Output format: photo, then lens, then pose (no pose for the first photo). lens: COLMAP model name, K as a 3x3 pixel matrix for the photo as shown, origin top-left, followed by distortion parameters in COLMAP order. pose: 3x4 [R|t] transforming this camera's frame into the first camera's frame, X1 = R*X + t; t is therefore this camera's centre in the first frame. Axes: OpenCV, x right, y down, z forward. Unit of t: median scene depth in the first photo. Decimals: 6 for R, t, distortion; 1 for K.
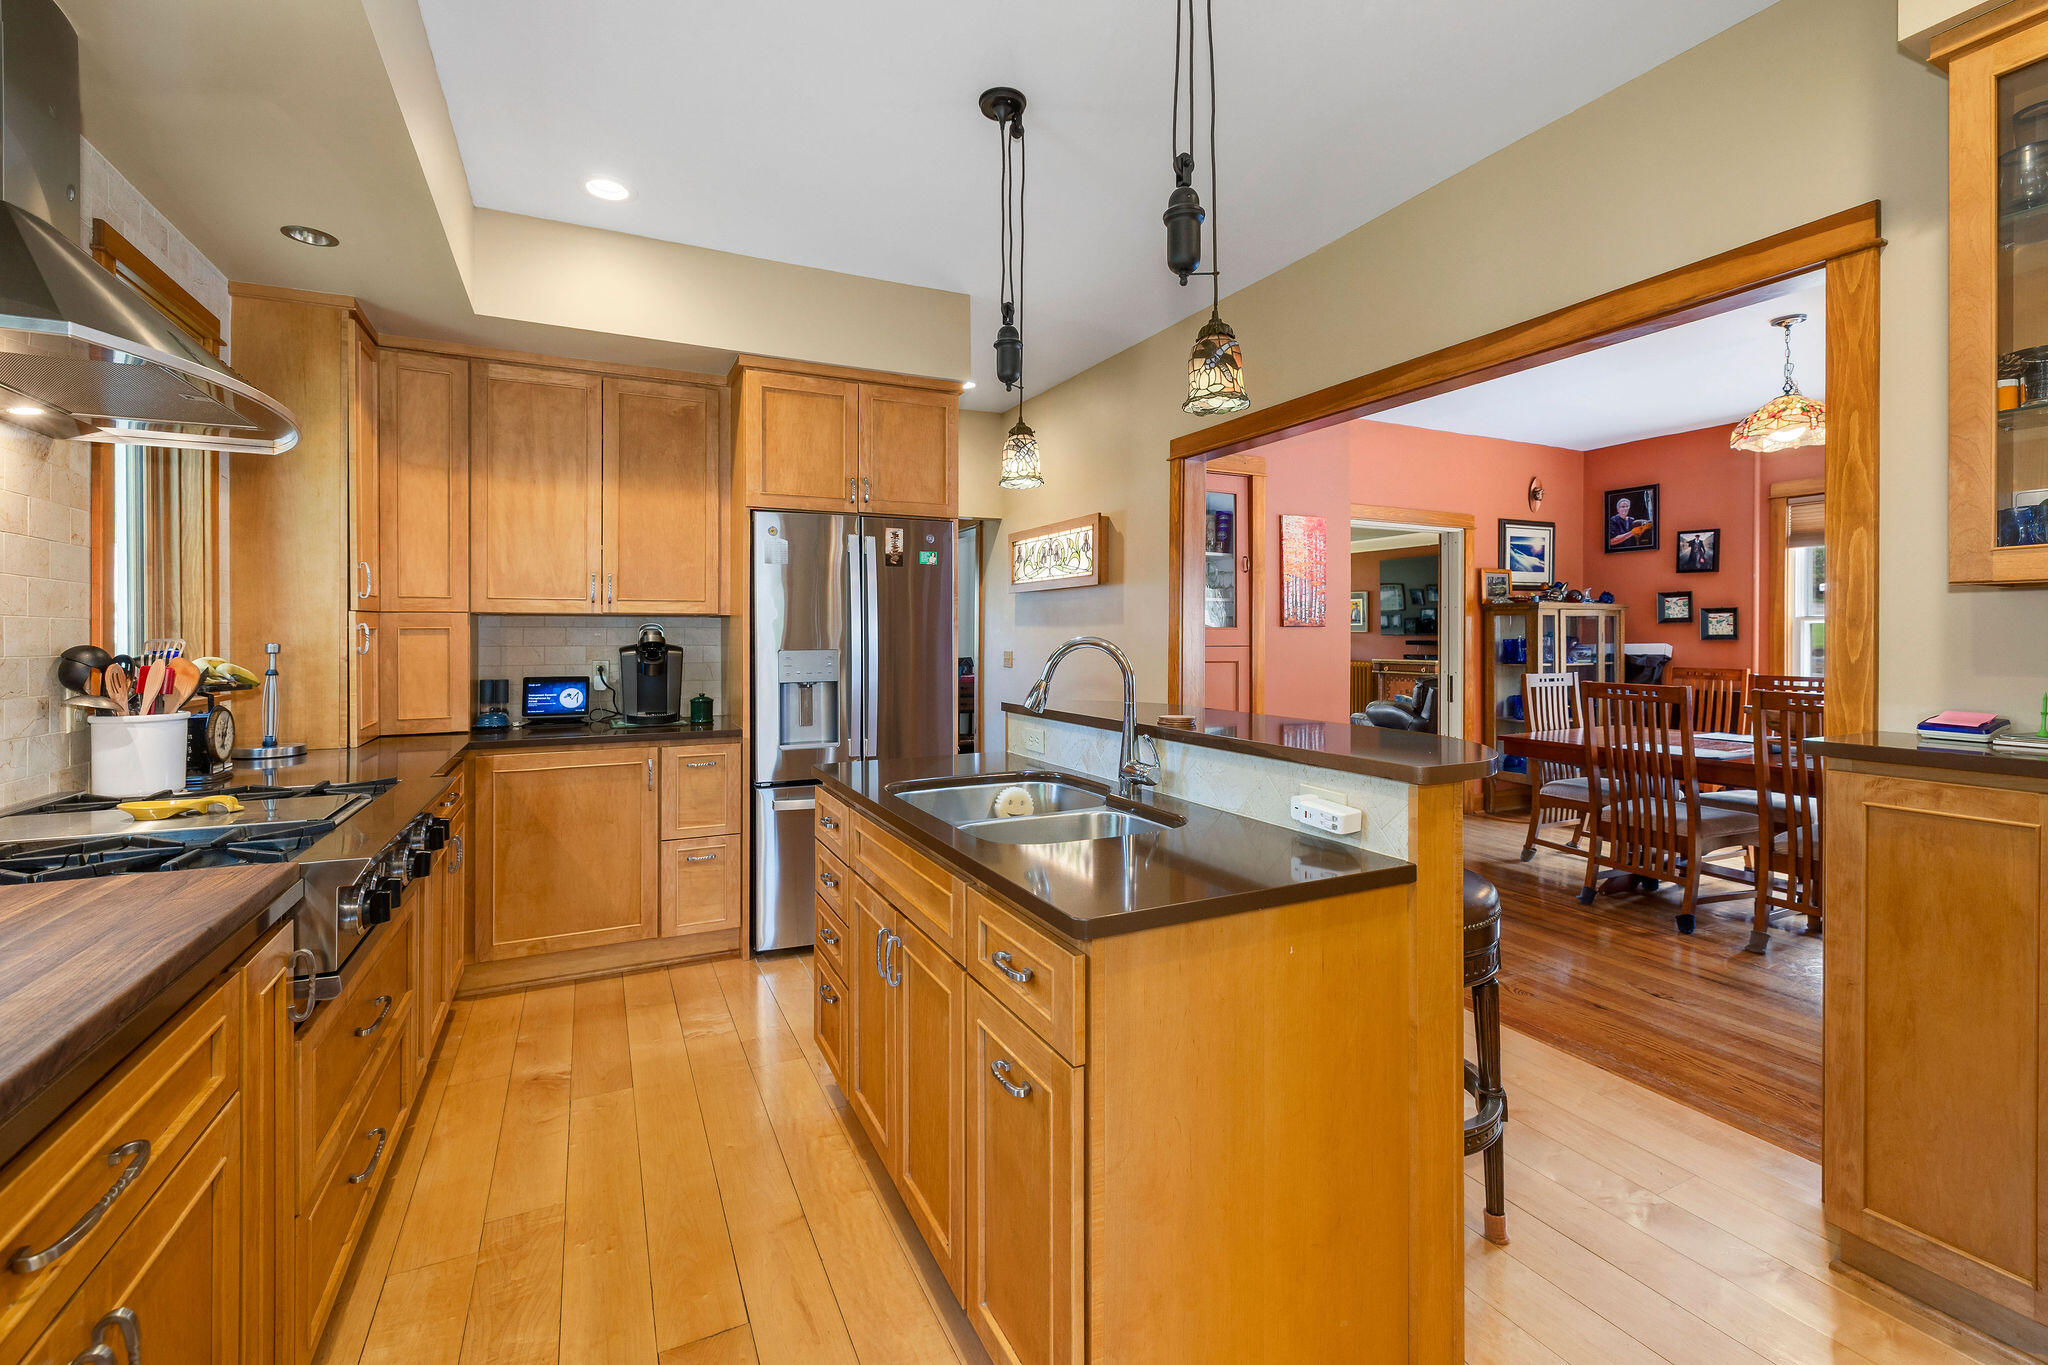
lens RADIAL K [[876.2, 0, 1011.1], [0, 876.2, 639.5], [0, 0, 1]] dist [0.003429, -0.000637]
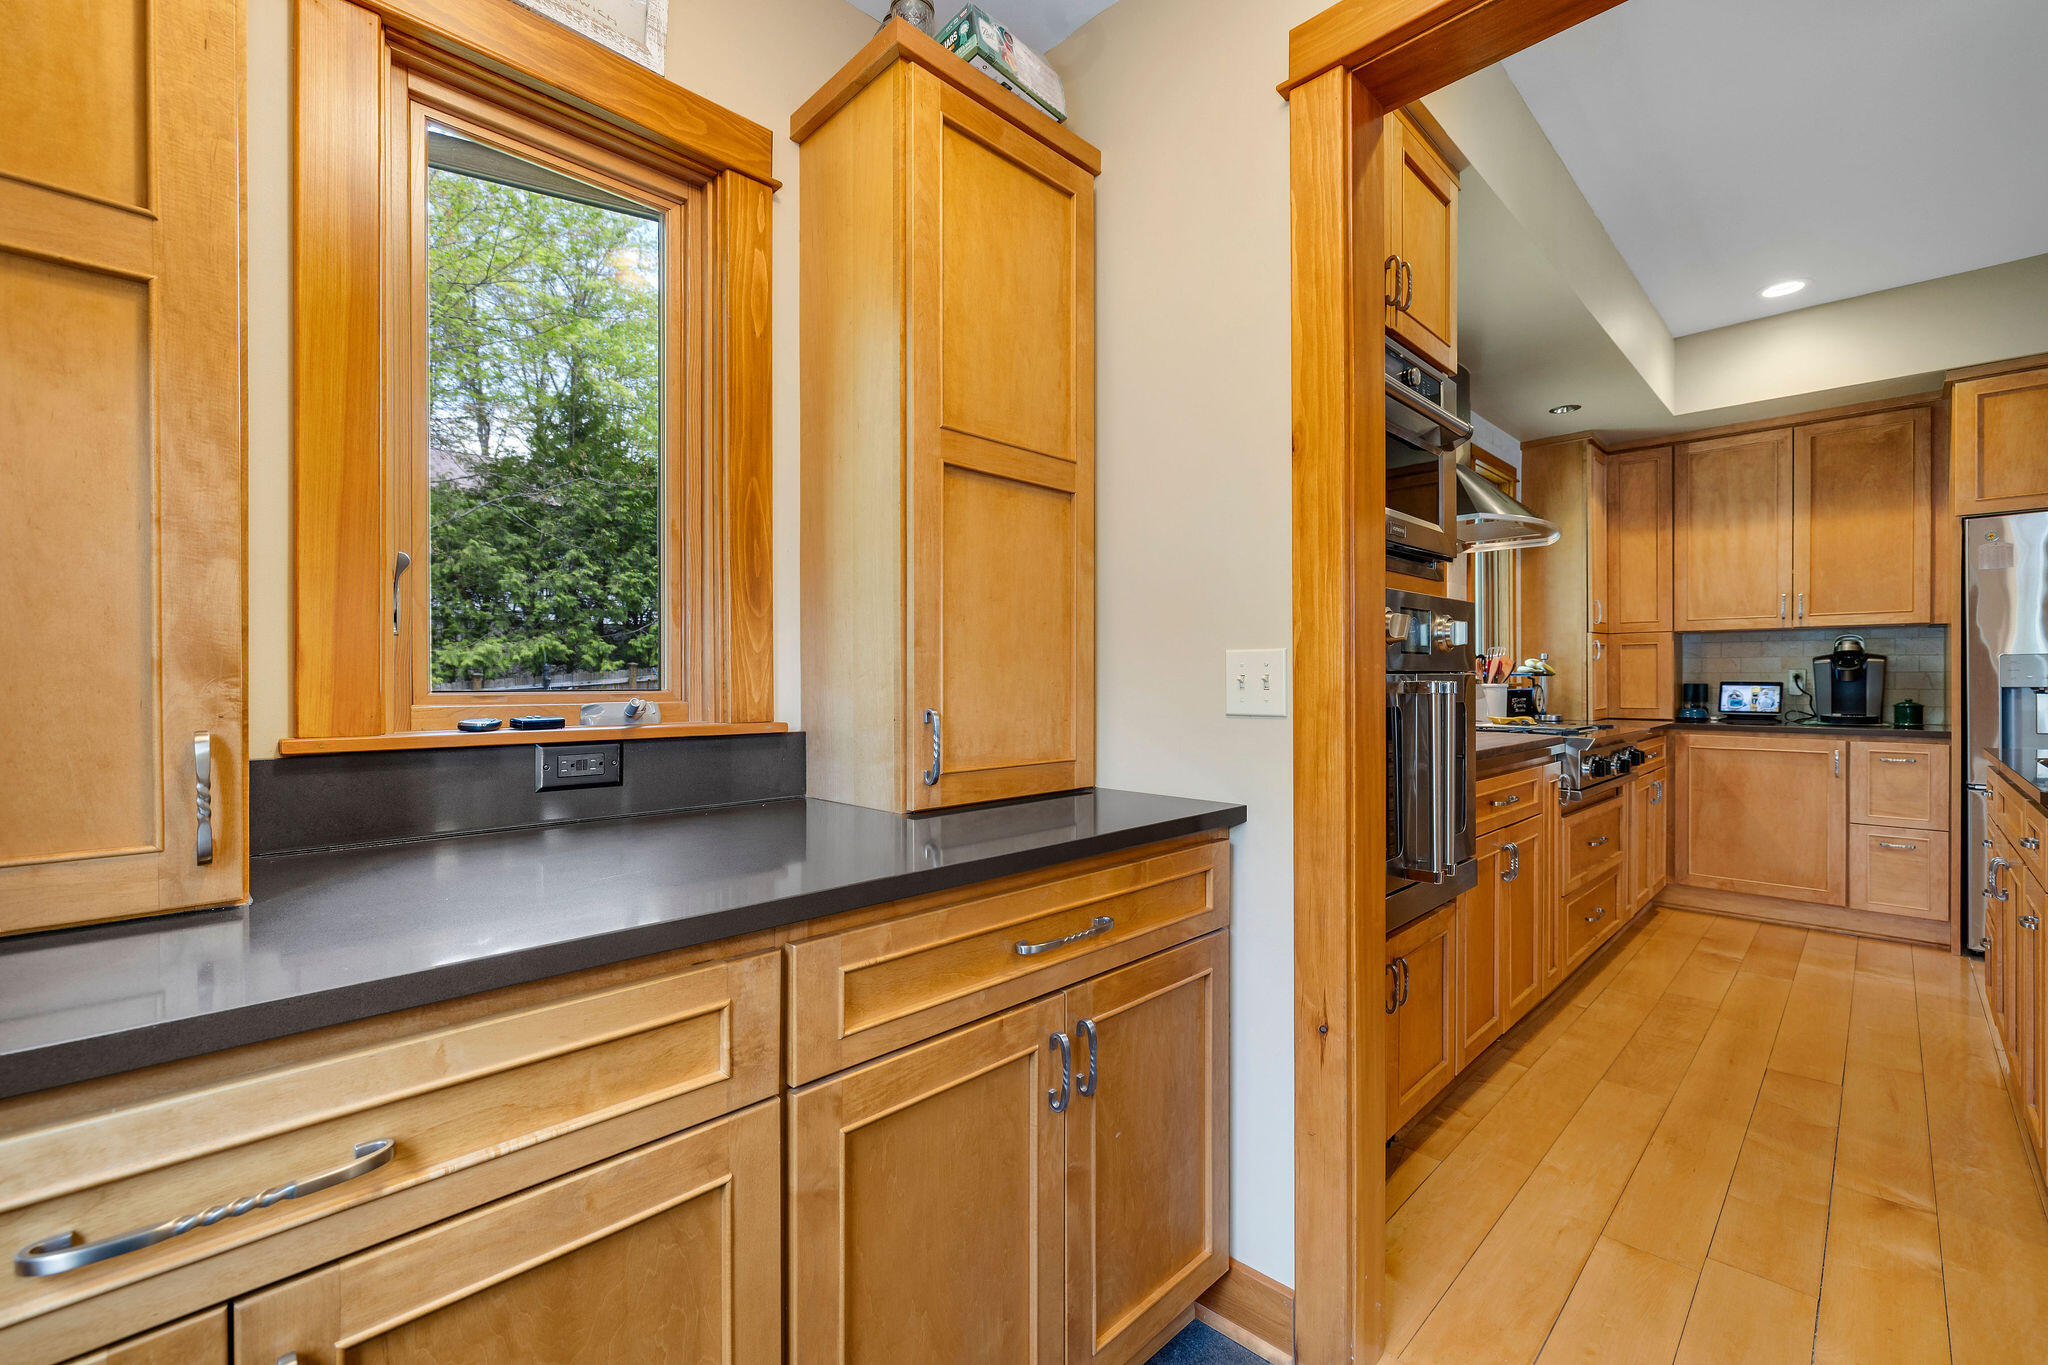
lens RADIAL K [[876.2, 0, 1005.6], [0, 876.2, 678.2], [0, 0, 1]] dist [0.003429, -0.000637]
pose [[0.328732, -0.001533, -0.944422, 0.313658], [0.000172, 0.999999, -0.001563, 0.041761], [0.944423, 0.000351, 0.328732, -0.405767]]
